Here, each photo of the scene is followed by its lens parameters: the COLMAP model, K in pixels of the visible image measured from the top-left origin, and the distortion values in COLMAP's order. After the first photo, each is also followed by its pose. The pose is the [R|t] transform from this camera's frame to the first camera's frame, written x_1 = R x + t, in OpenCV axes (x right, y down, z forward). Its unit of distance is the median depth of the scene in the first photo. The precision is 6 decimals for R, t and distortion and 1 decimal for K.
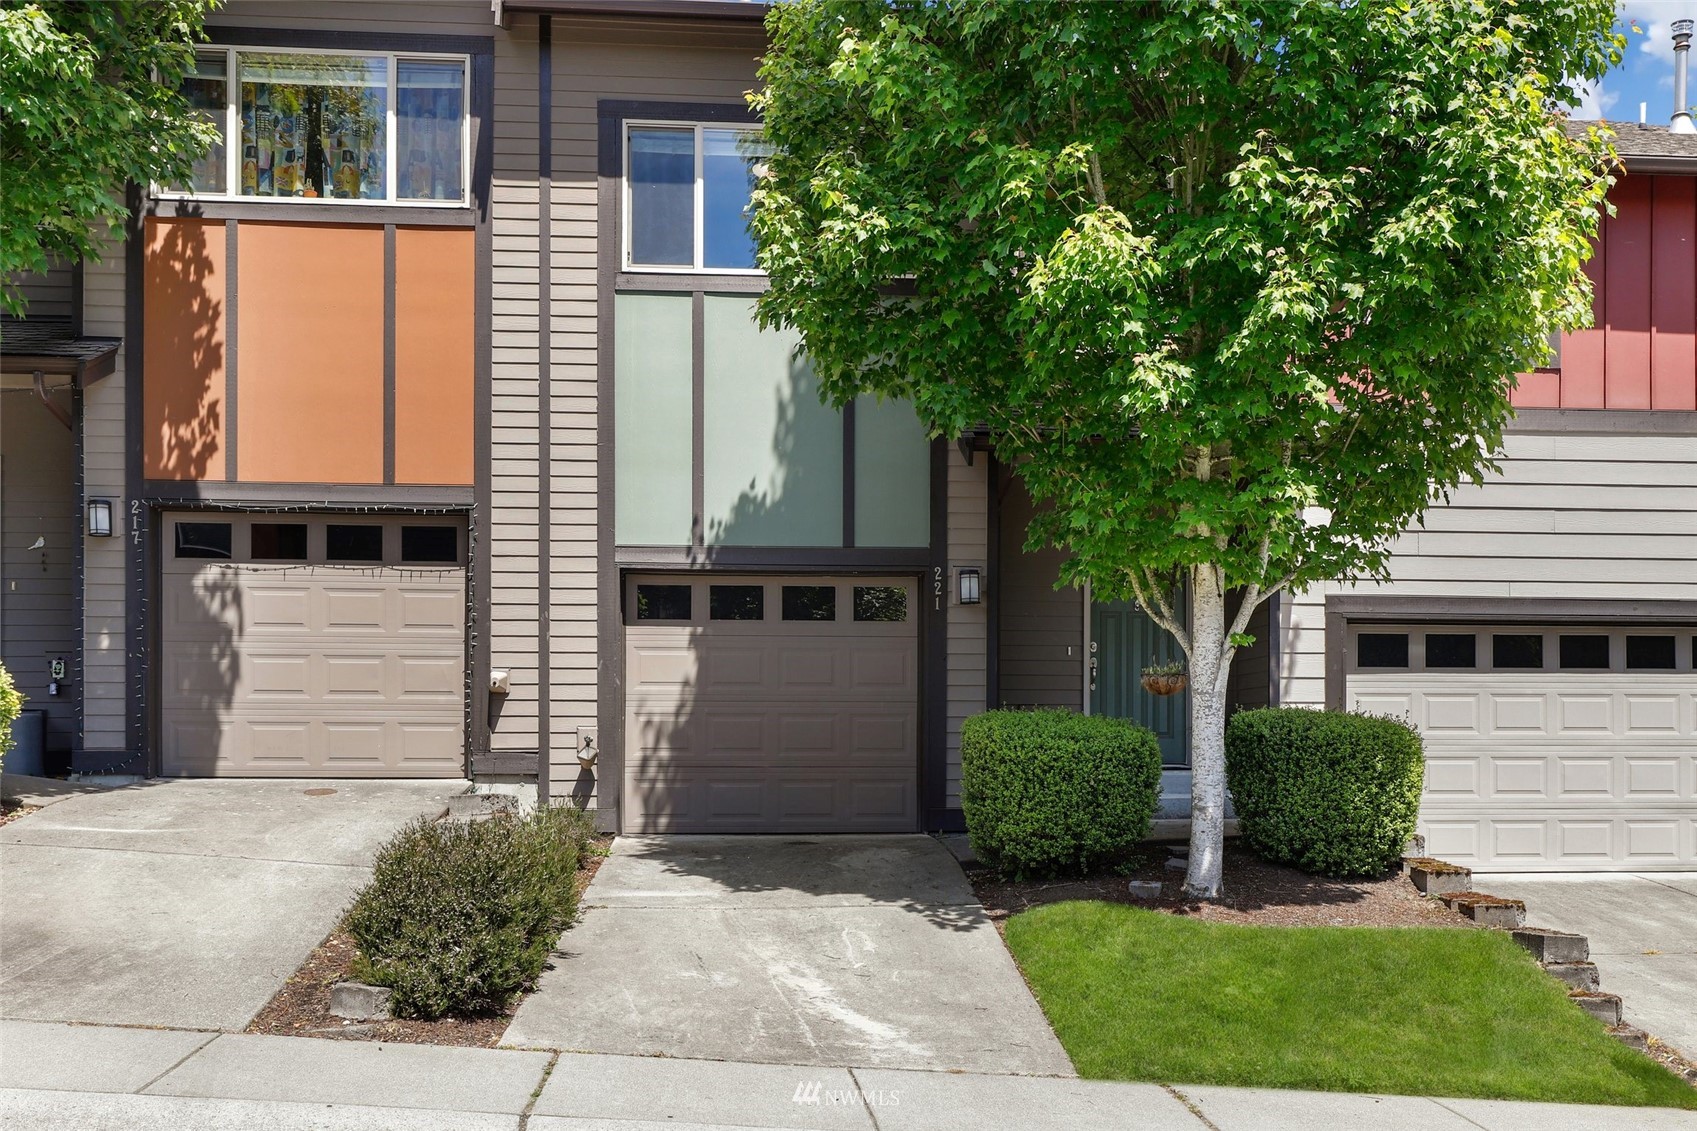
lens RADIAL K [[1740.2, 0, 845.9], [0, 1740.2, 634.3], [0, 0, 1]] dist [-0.005446, 0.000000]
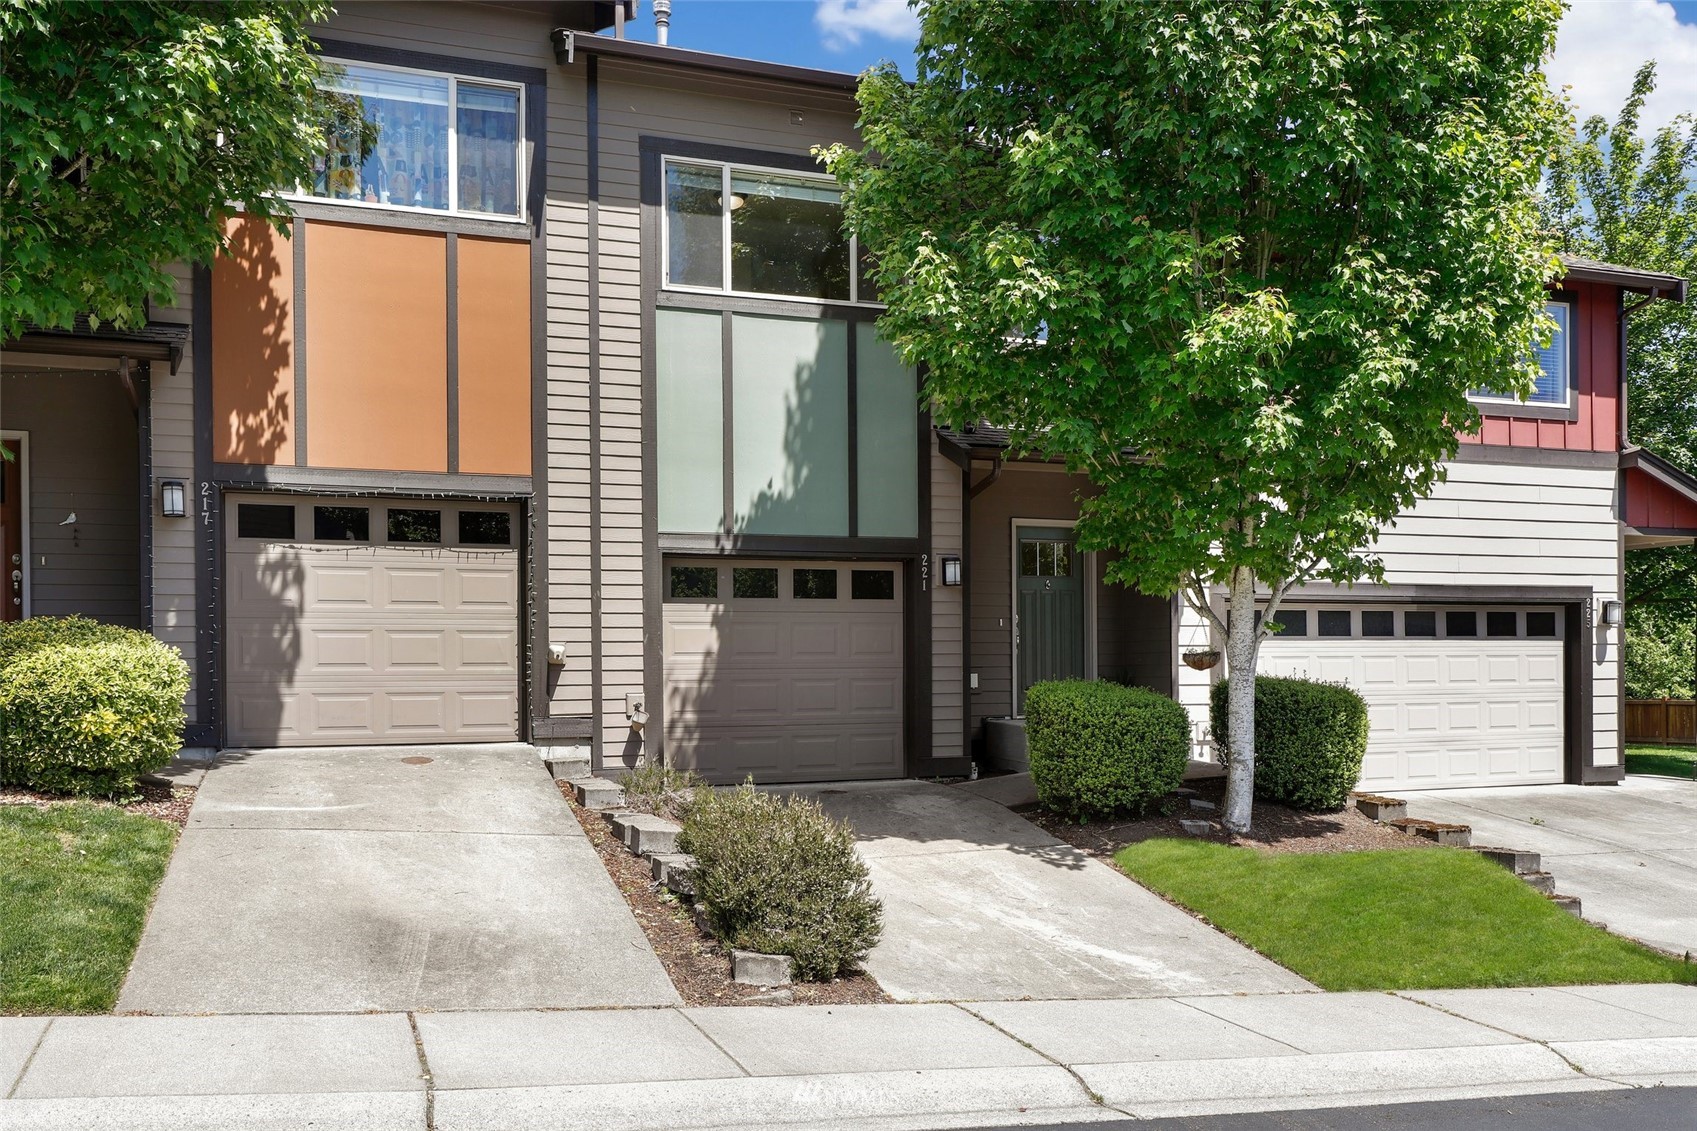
lens RADIAL K [[1502.6, 0, 847.9], [0, 1502.6, 568.1], [0, 0, 1]] dist [0.000447, -0.010340]
pose [[0.959350, 0.008569, 0.282089, -0.291873], [-0.008133, 0.999963, -0.002717, -0.026562], [-0.282102, 0.000312, 0.959384, 0.031018]]
